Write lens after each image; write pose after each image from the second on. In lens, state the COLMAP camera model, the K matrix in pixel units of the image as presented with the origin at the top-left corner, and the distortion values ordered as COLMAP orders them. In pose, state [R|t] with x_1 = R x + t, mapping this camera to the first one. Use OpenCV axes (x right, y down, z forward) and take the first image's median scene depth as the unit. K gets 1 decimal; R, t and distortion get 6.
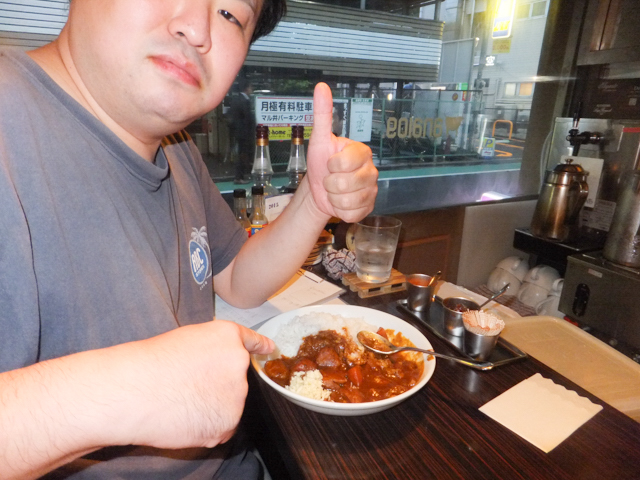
lens RADIAL K [[439.9, 0, 320.0], [0, 439.9, 240.0], [0, 0, 1]] dist [0.001909, 0.000660]
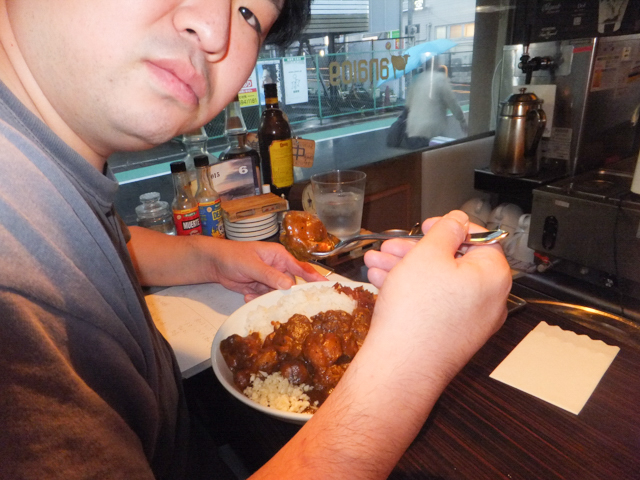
lens RADIAL K [[410.8, 0, 319.2], [0, 410.8, 223.8], [0, 0, 1]] dist [-0.004459, -0.000848]
pose [[0.982922, -0.139027, 0.120563, -0.012071], [0.134703, 0.989937, 0.043346, 0.008105], [-0.125376, -0.026366, 0.991759, 0.159722]]
